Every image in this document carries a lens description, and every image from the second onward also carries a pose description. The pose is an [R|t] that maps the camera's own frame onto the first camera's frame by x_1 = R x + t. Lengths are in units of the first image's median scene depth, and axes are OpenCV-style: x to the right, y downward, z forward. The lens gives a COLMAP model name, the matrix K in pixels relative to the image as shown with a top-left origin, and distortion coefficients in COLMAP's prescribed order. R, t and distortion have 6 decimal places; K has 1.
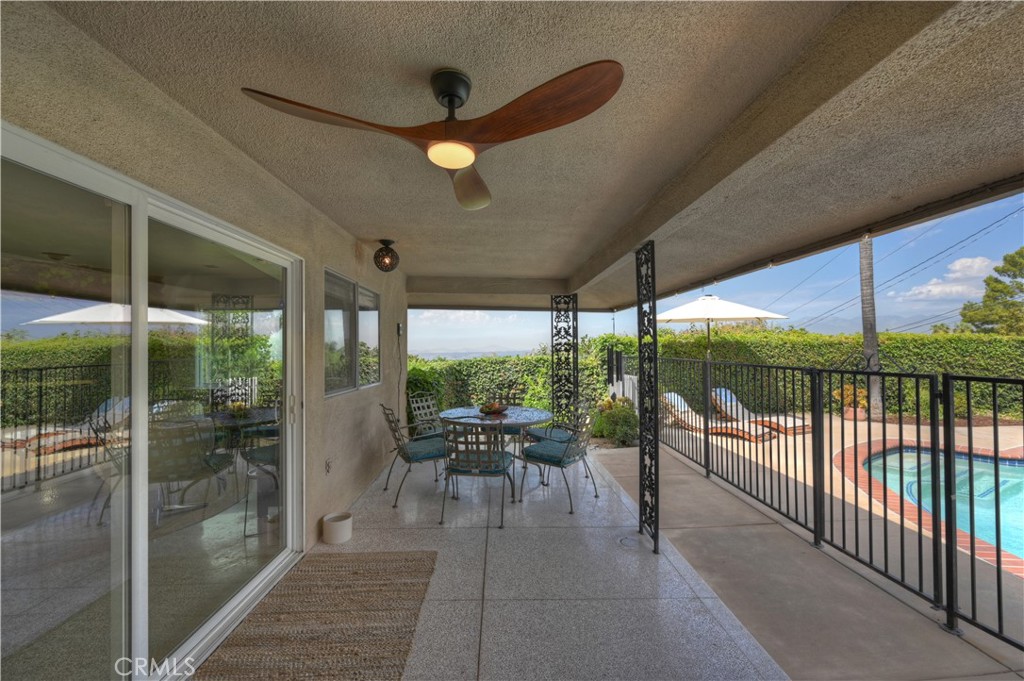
lens RADIAL K [[402.4, 0, 512.0], [0, 402.4, 340.5], [0, 0, 1]] dist [0.000450, -0.000108]
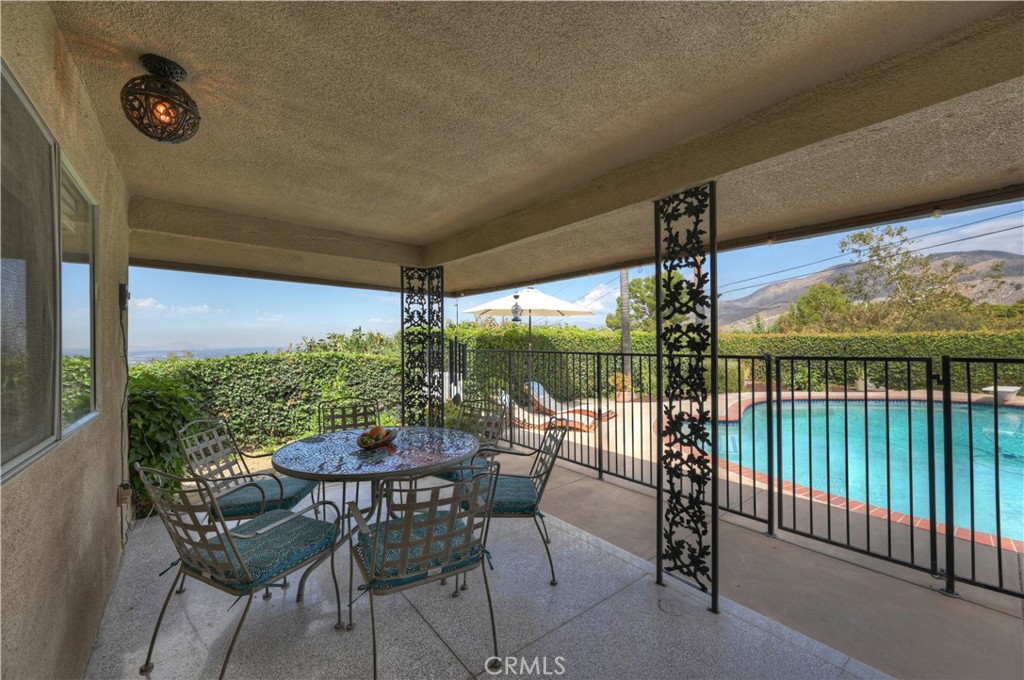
lens RADIAL K [[402.4, 0, 512.0], [0, 402.4, 340.0], [0, 0, 1]] dist [0.000450, -0.000108]
pose [[0.800336, 0.007646, 0.599503, -0.193567], [-0.010547, 0.999943, 0.001328, 0.019653], [-0.599459, -0.007386, 0.800372, 0.328547]]
